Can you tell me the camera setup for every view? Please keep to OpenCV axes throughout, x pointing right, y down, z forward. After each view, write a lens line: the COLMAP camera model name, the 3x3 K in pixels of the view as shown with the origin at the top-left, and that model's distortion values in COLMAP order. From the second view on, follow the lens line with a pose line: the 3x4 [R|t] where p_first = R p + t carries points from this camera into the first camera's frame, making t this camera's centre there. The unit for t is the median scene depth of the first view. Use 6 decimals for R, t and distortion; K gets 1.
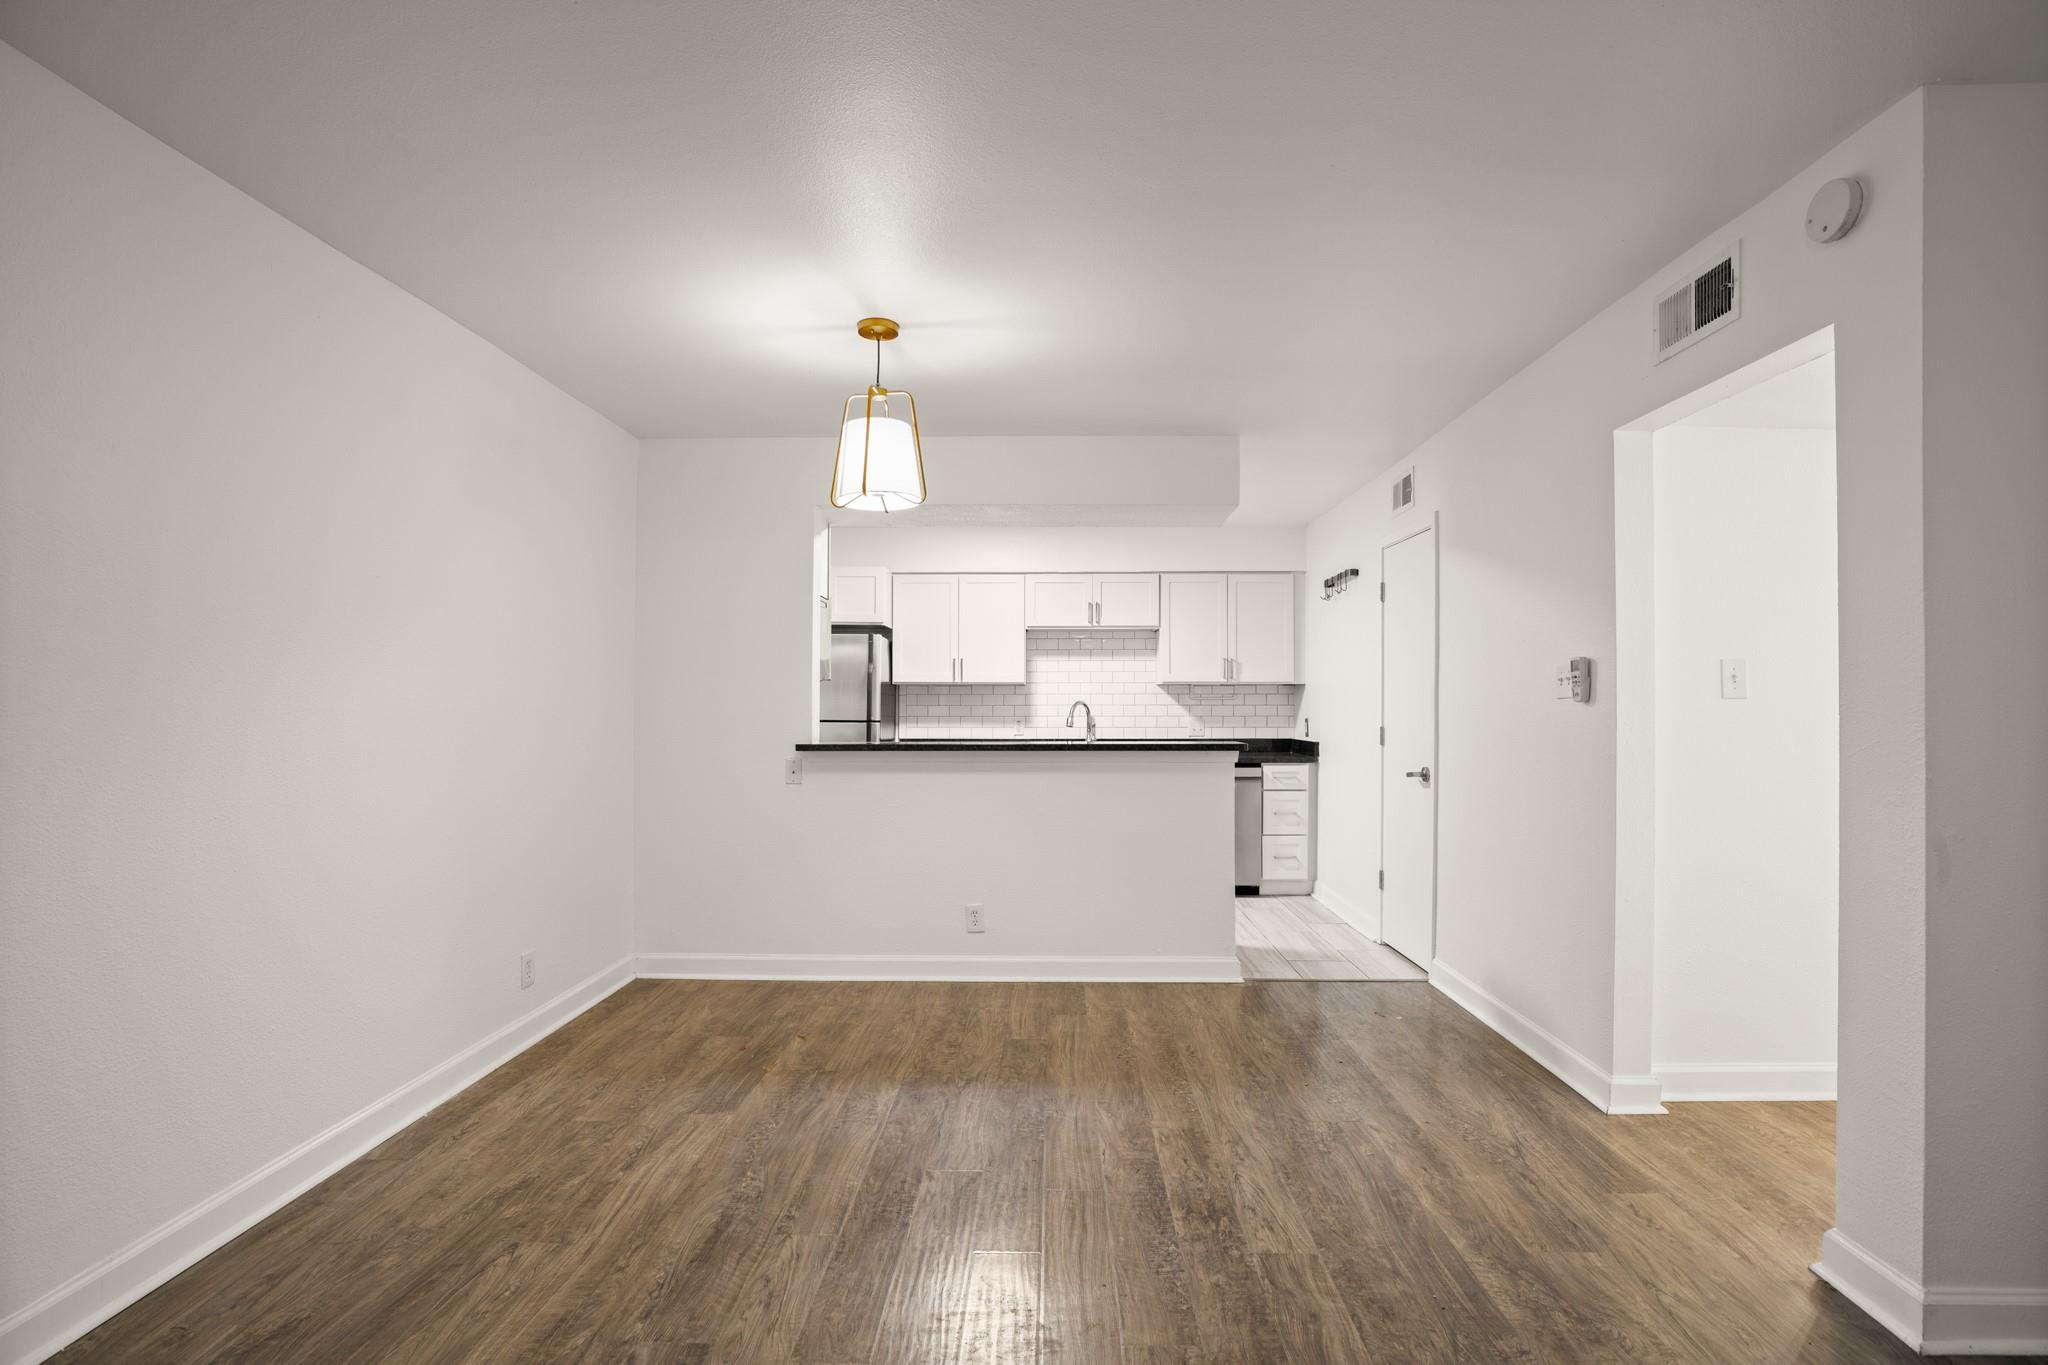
lens RADIAL K [[952.1, 0, 1036.5], [0, 952.1, 693.8], [0, 0, 1]] dist [-0.027405, 0.000520]
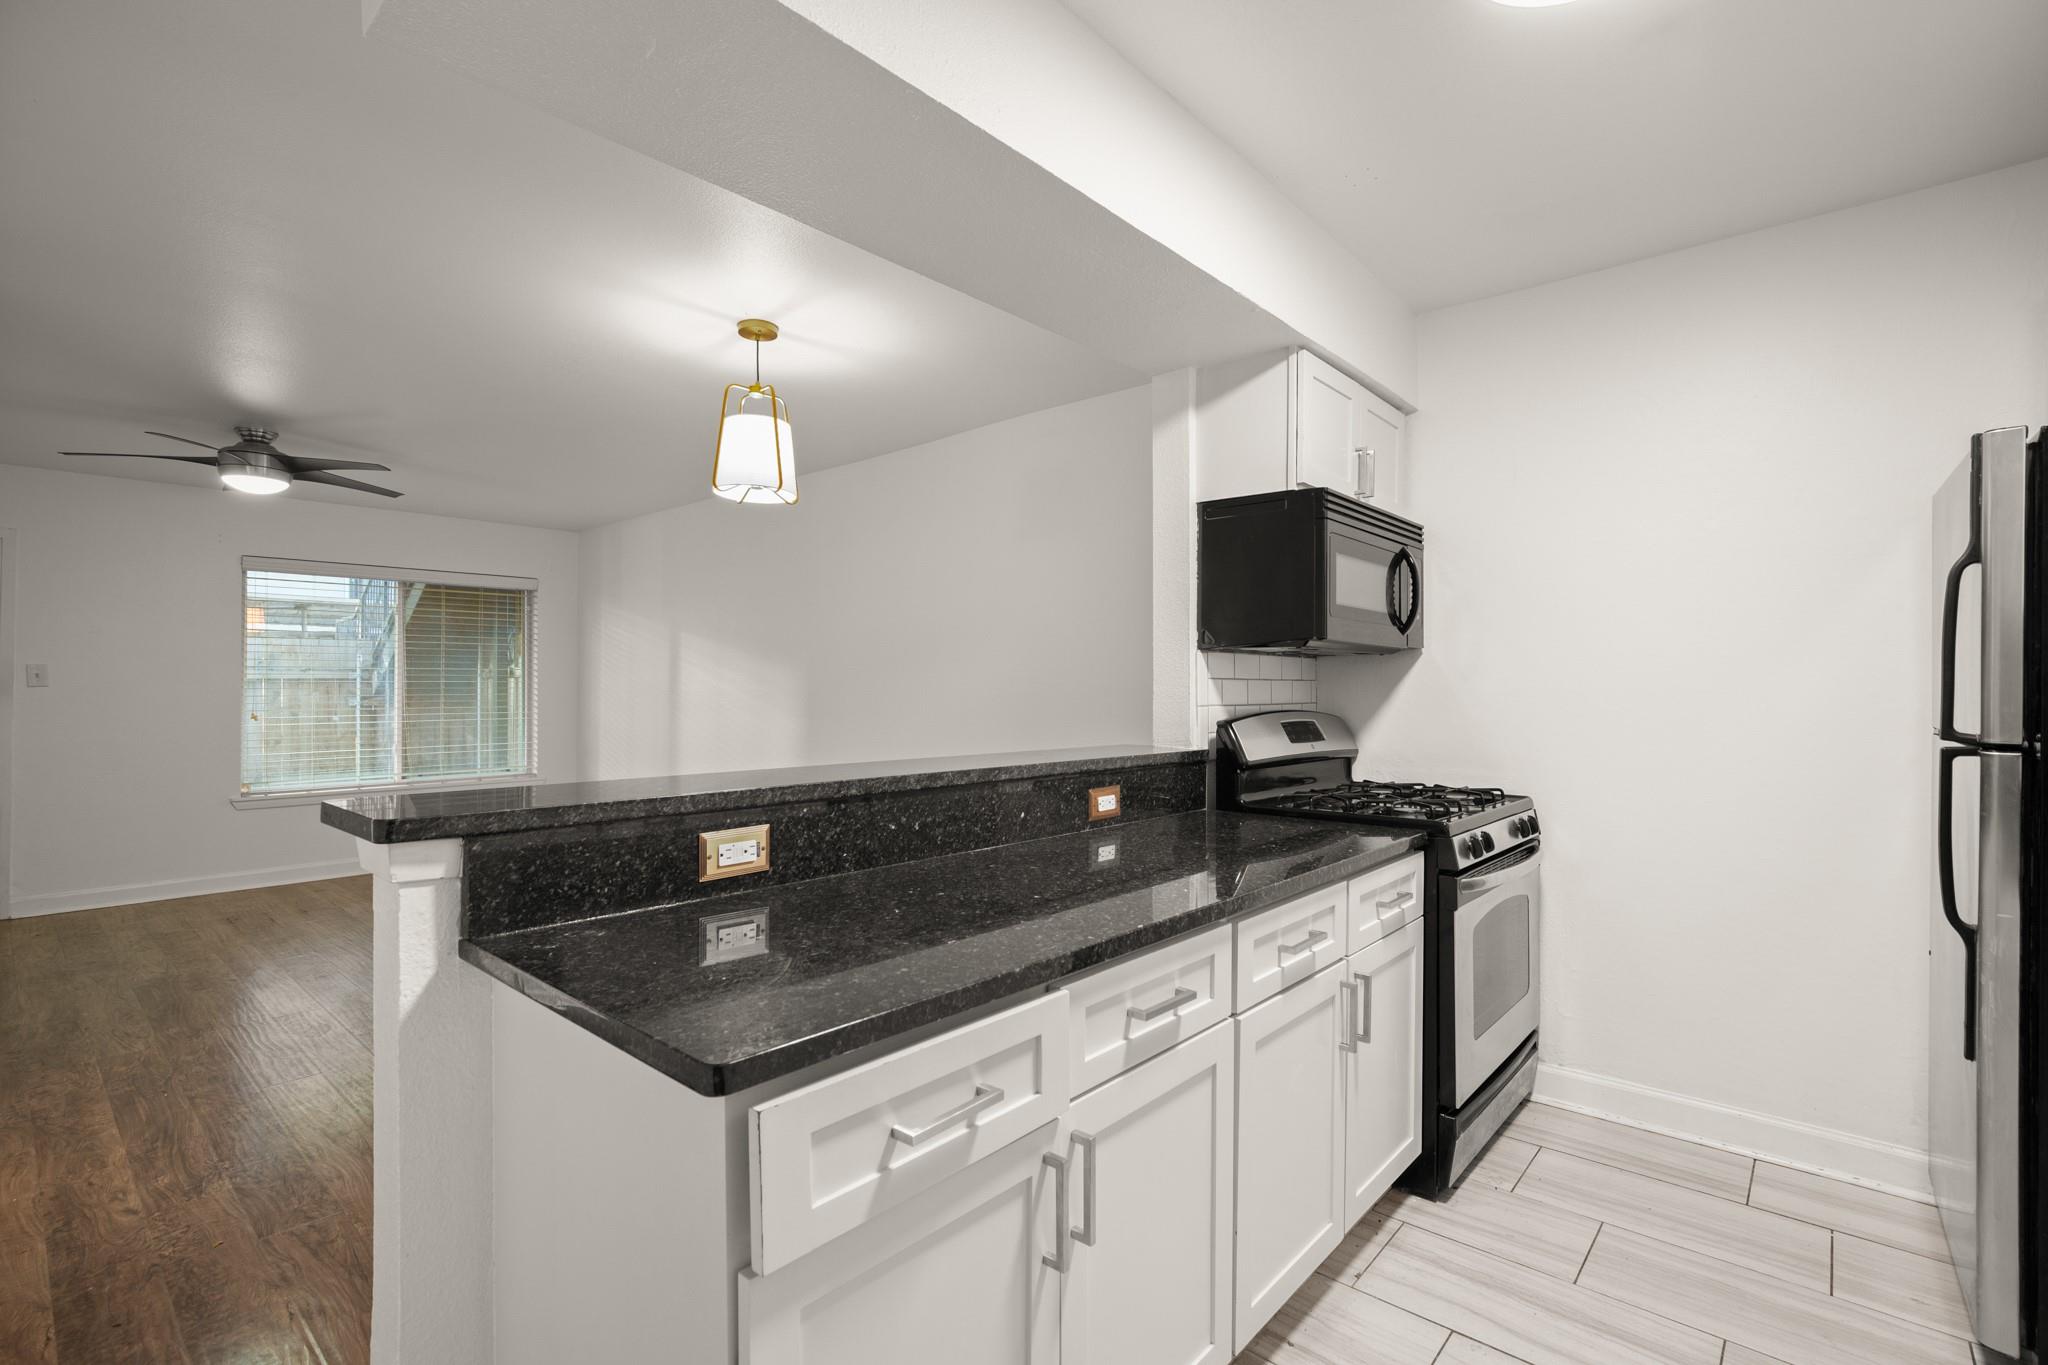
lens RADIAL K [[939.0, 0, 996.2], [0, 939.0, 673.1], [0, 0, 1]] dist [0.000506, 0.010692]
pose [[-0.668277, -0.010615, -0.743837, 0.359887], [0.012338, 0.999603, -0.025349, 0.021595], [0.743810, -0.026118, -0.667880, 1.599590]]
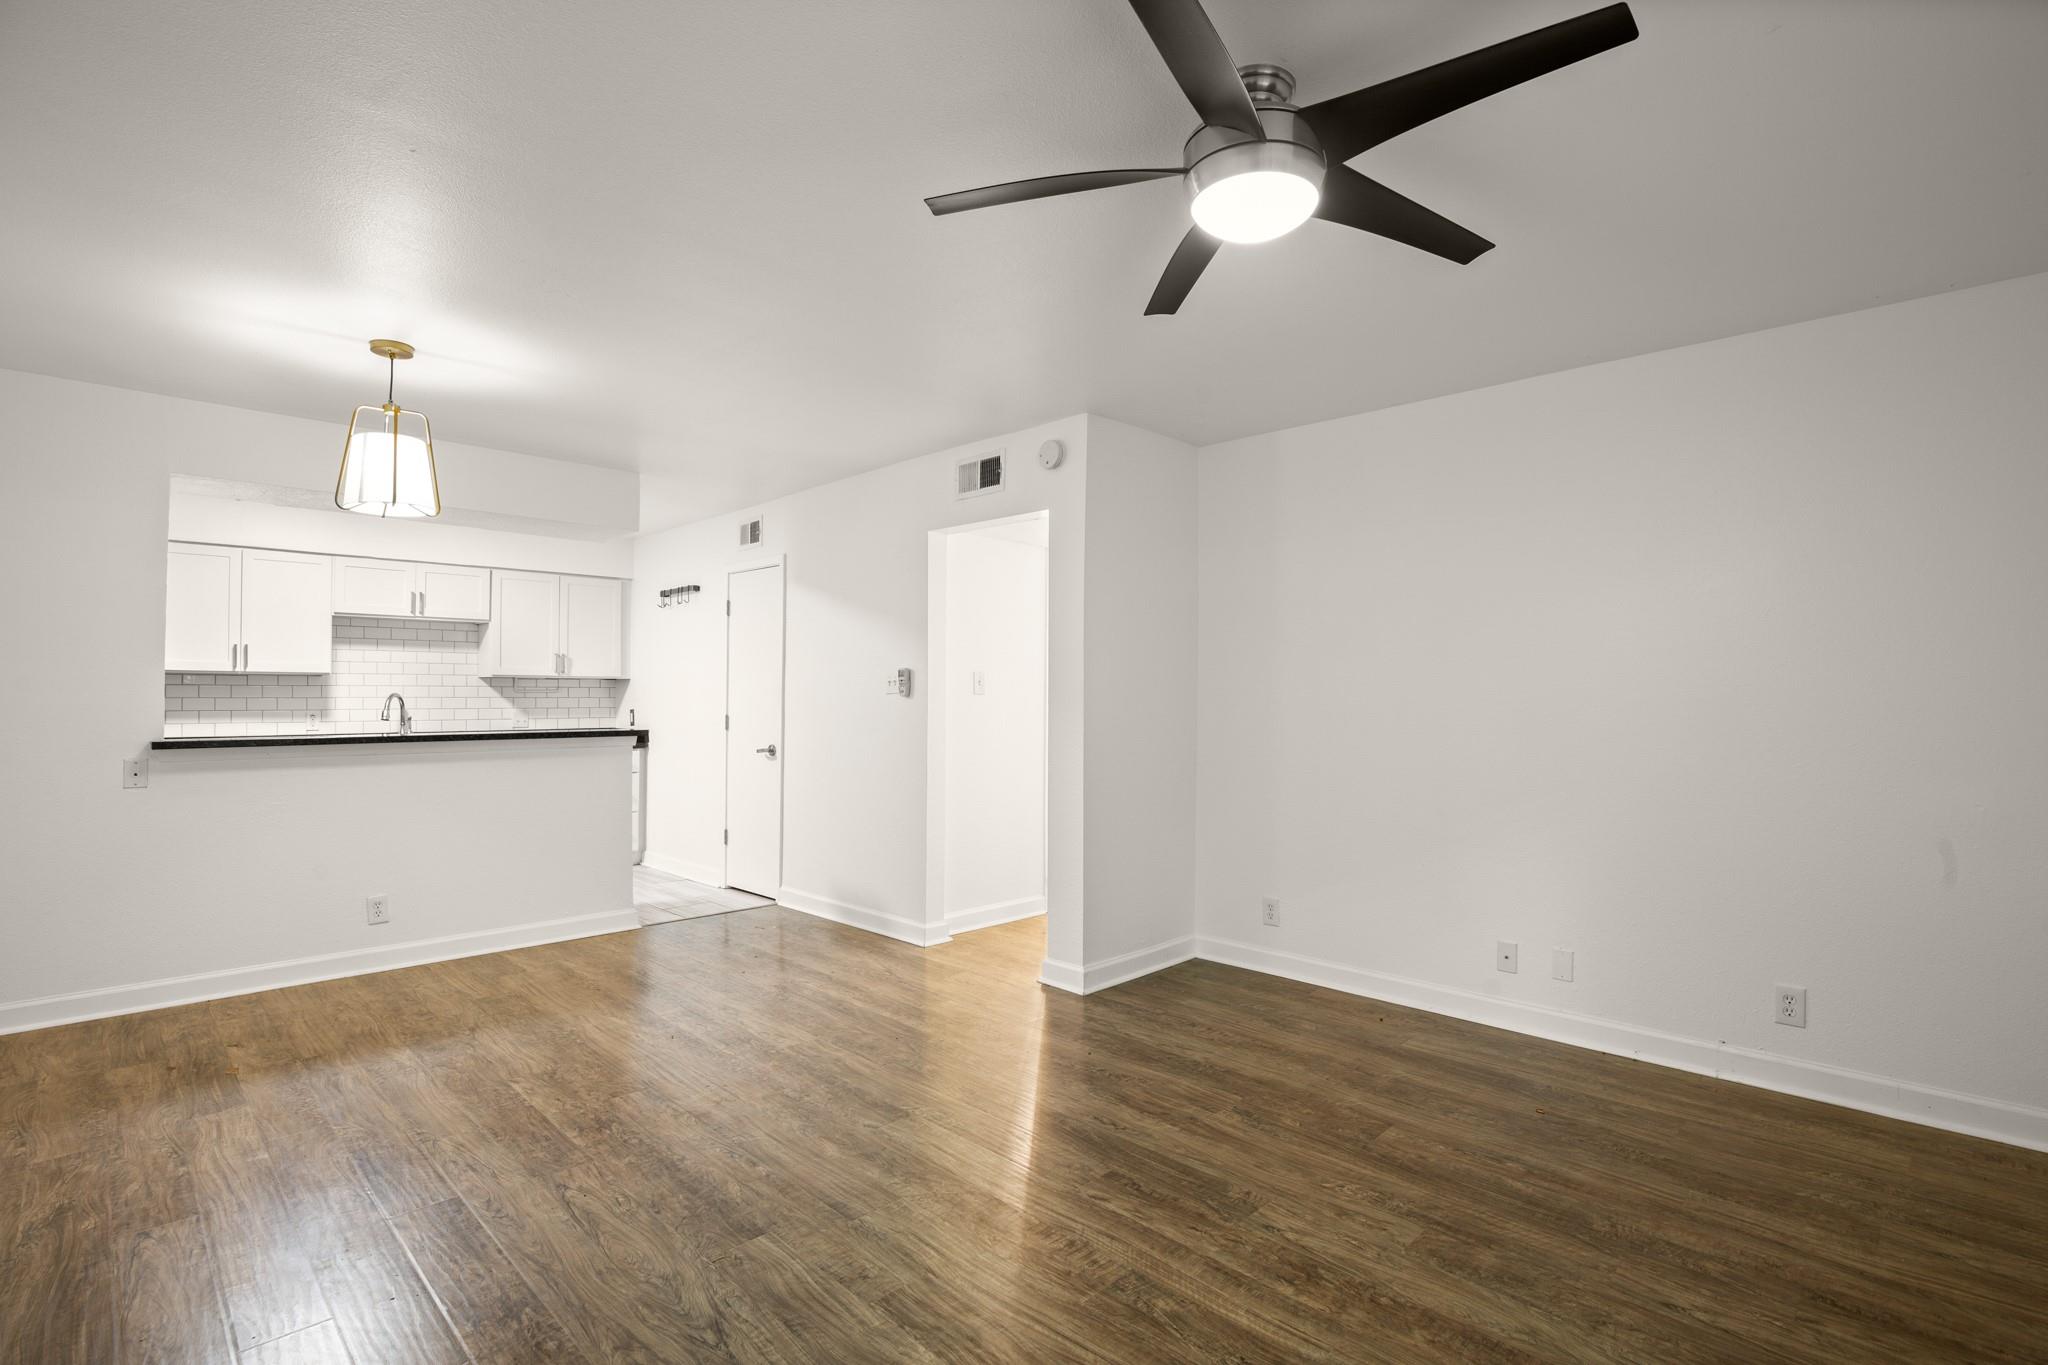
lens RADIAL K [[965.4, 0, 1034.4], [0, 965.4, 682.5], [0, 0, 1]] dist [-0.025283, 0.005185]
pose [[0.688773, 0.012020, 0.724877, -0.378707], [-0.009393, 0.999927, -0.007656, -0.003451], [-0.724916, -0.001535, 0.688835, -0.235139]]
